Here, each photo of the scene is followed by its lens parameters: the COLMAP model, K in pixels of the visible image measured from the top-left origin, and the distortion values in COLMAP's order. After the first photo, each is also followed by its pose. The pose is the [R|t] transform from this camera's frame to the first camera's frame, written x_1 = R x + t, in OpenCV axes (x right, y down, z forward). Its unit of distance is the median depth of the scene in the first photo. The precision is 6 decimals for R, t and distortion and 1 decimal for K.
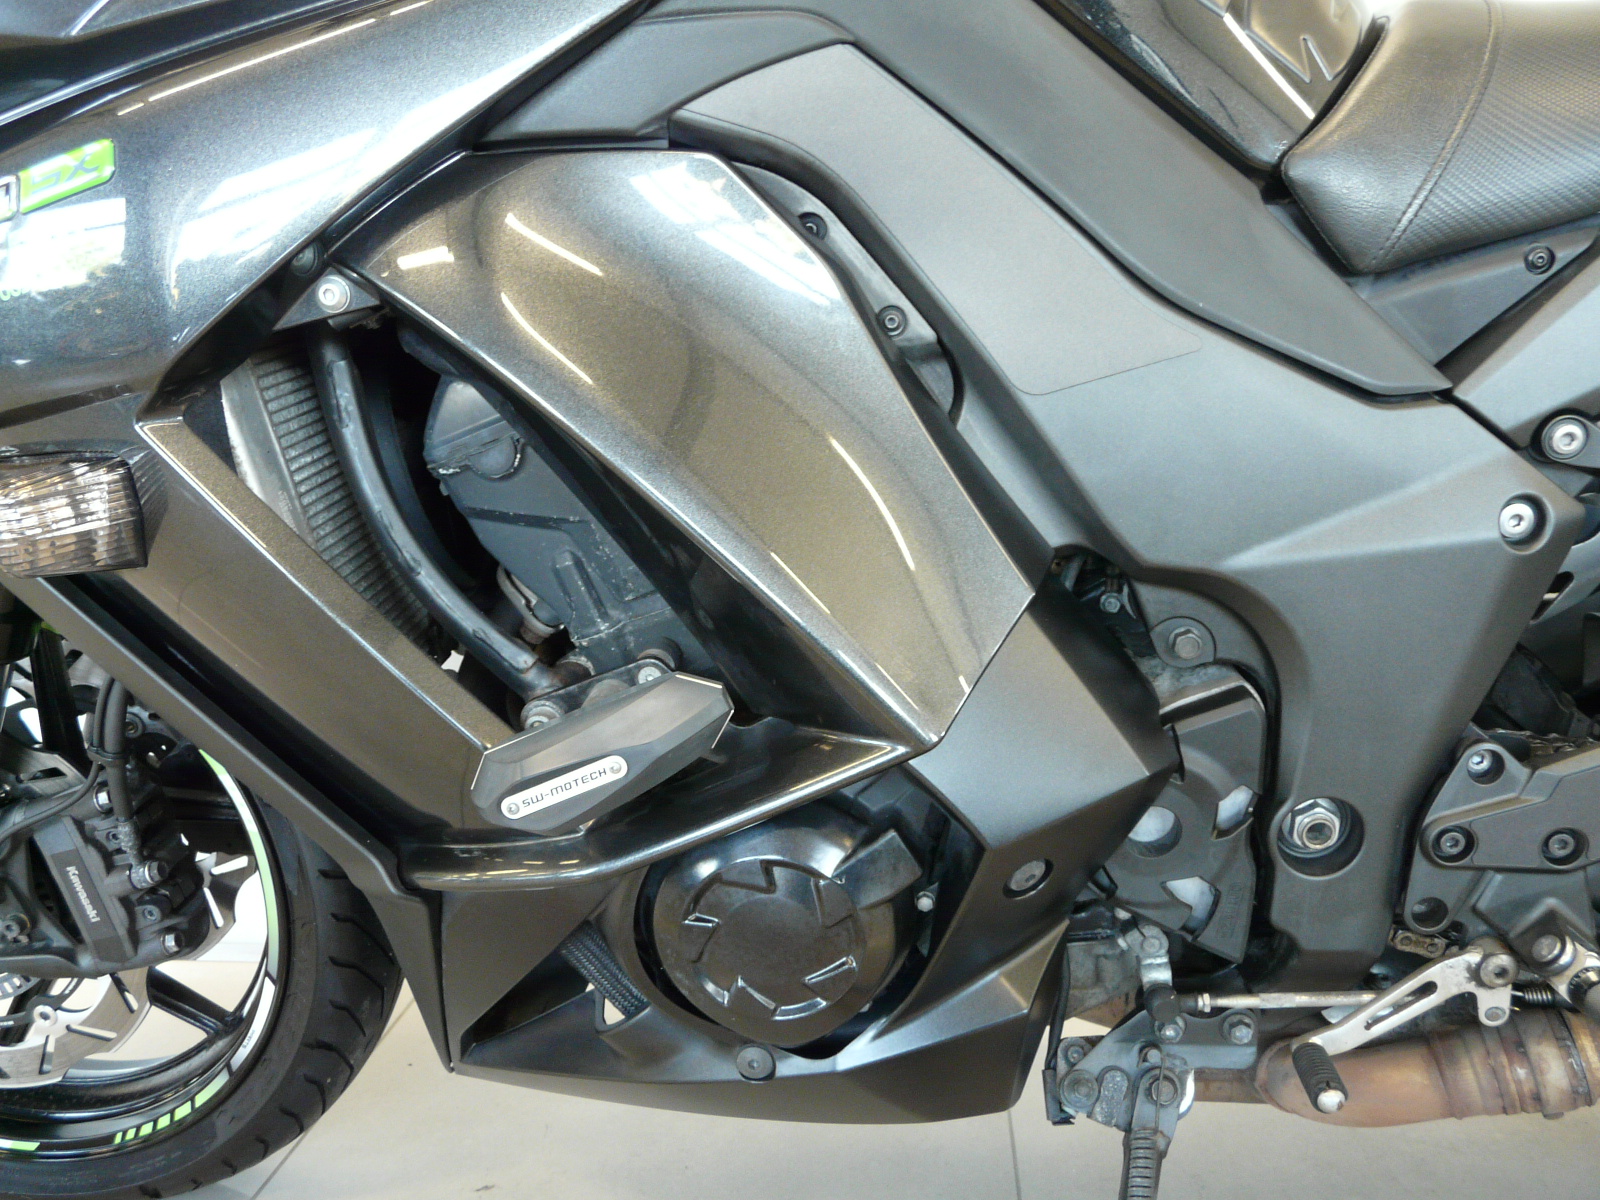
lens RADIAL K [[1328.5, 0, 802.4], [0, 1328.5, 612.7], [0, 0, 1]] dist [-0.078643, 0.099410]
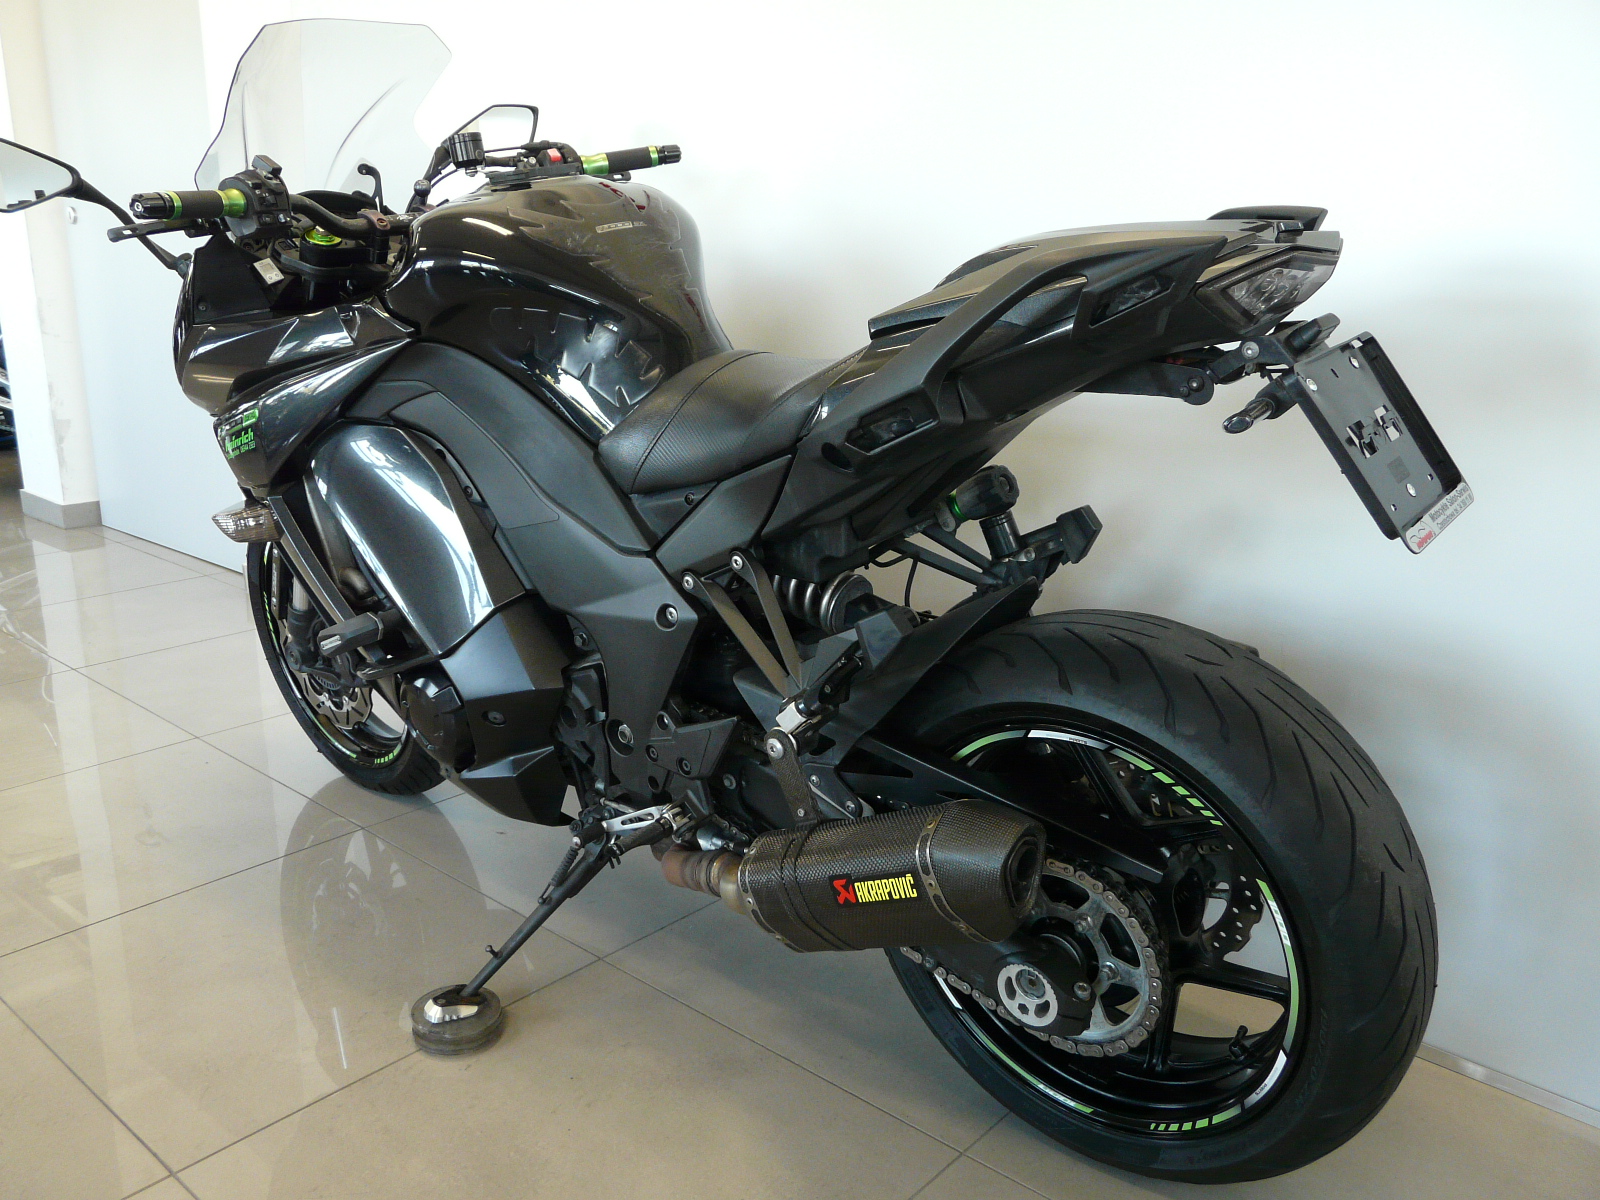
lens RADIAL K [[1328.5, 0, 797.4], [0, 1328.5, 598.3], [0, 0, 1]] dist [-0.078643, 0.099410]
pose [[0.813284, 0.181905, -0.552702, 1.848322], [-0.132039, 0.982793, 0.129165, -0.392875], [0.566688, -0.032070, 0.823308, -0.676644]]
